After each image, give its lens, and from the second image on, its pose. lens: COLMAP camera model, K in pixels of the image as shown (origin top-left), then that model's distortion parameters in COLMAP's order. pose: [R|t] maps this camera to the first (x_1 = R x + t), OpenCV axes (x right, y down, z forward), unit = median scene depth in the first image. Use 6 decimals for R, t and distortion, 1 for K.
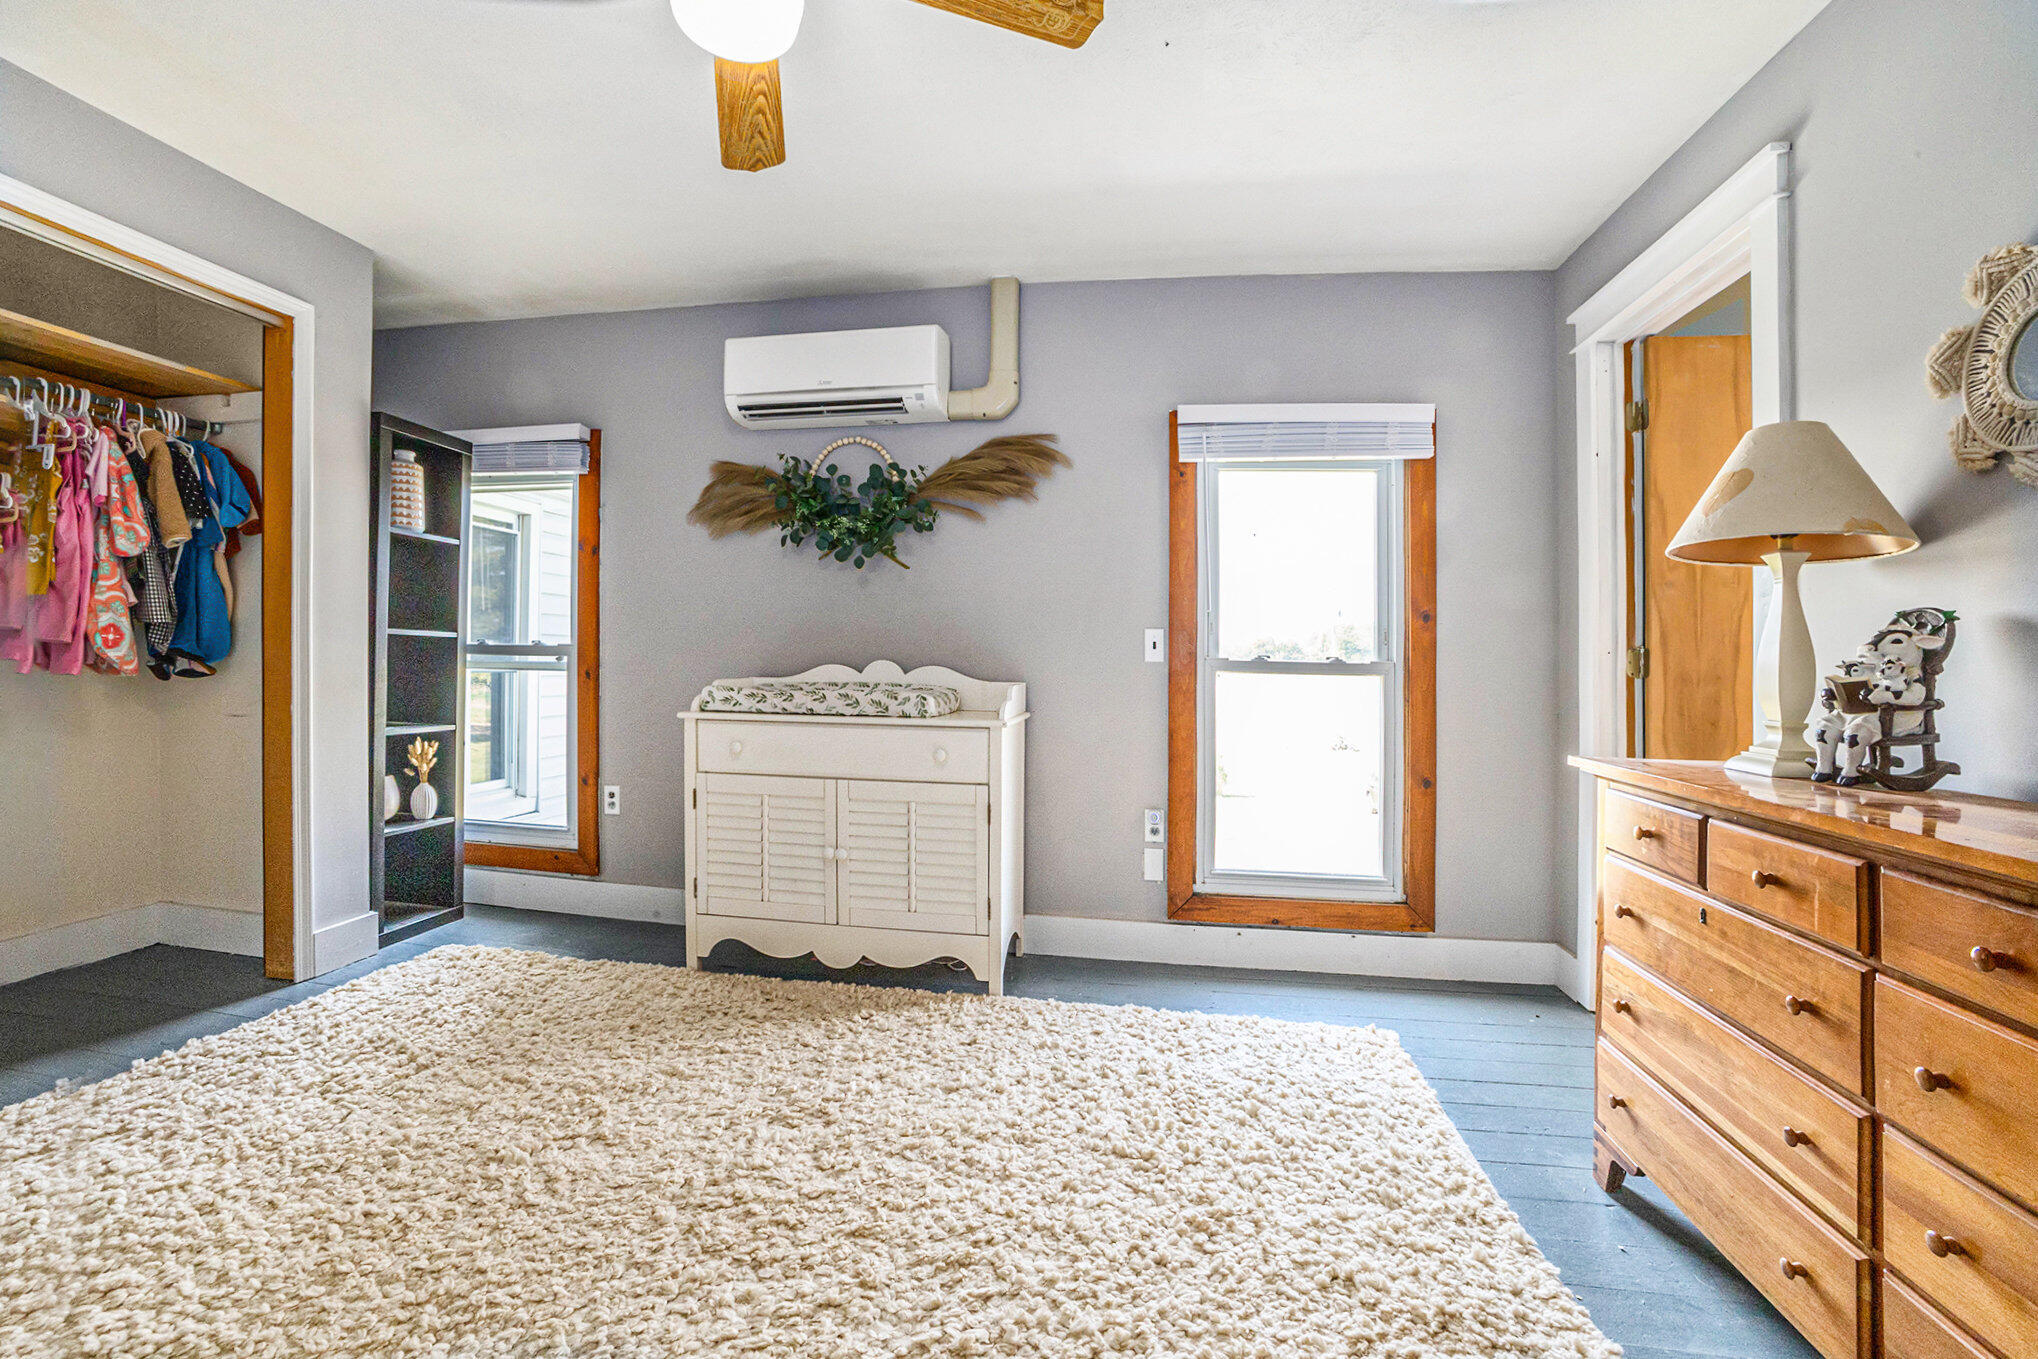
lens RADIAL K [[913.1, 0, 1023.5], [0, 913.1, 659.1], [0, 0, 1]] dist [0.000704, 0.000211]
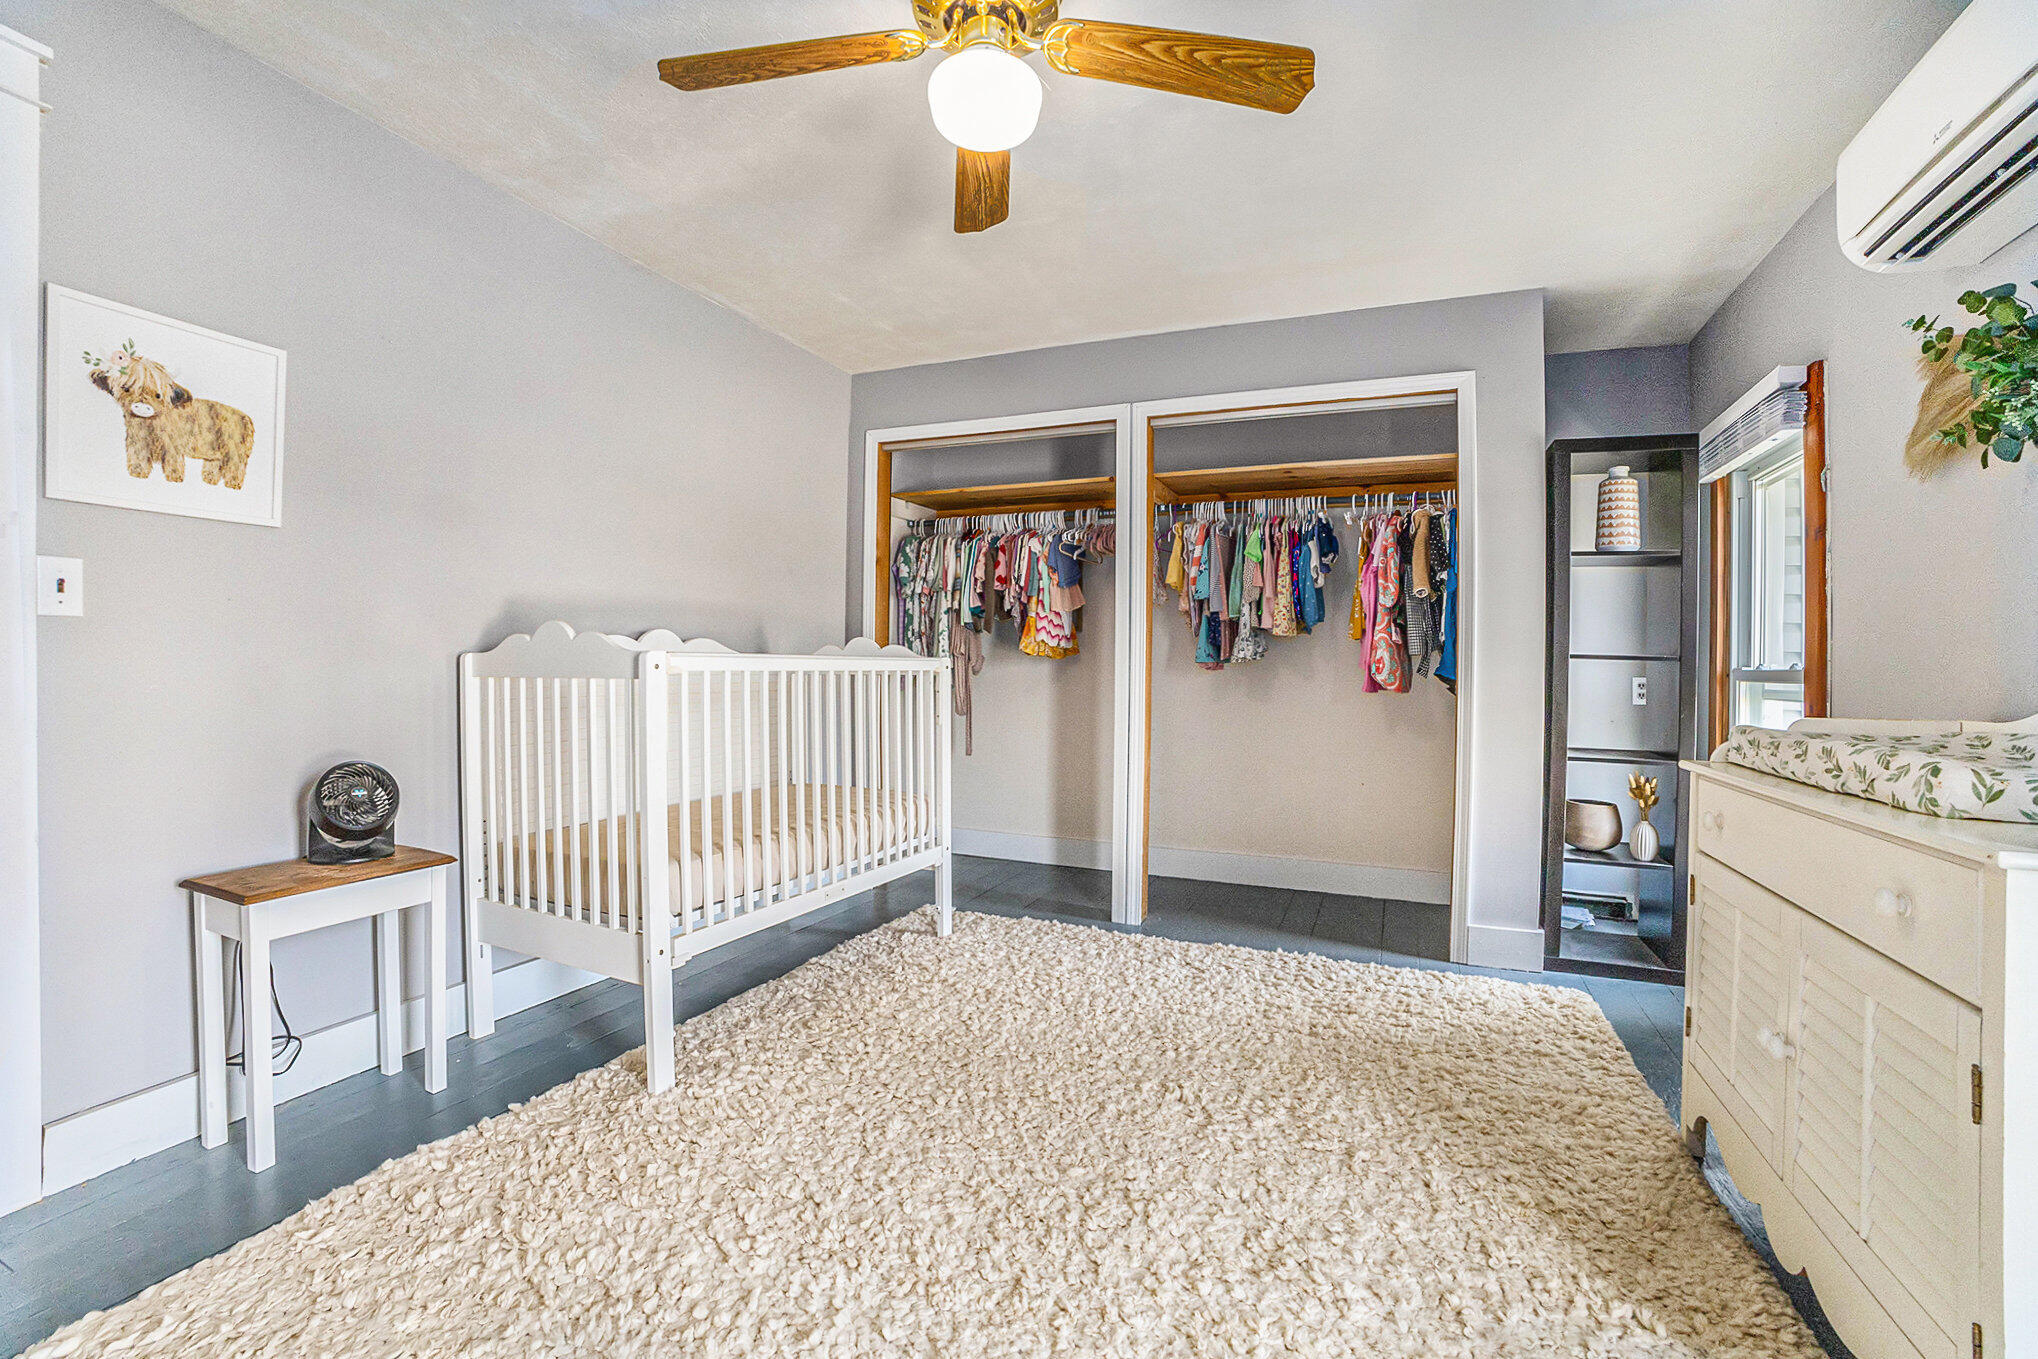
lens RADIAL K [[878.0, 0, 998.9], [0, 878.0, 667.9], [0, 0, 1]] dist [-0.070791, 0.020120]
pose [[-0.260050, -0.010949, -0.965533, 0.426417], [-0.011199, 0.999903, -0.008323, -0.003539], [0.965530, 0.008649, -0.260147, 0.754368]]
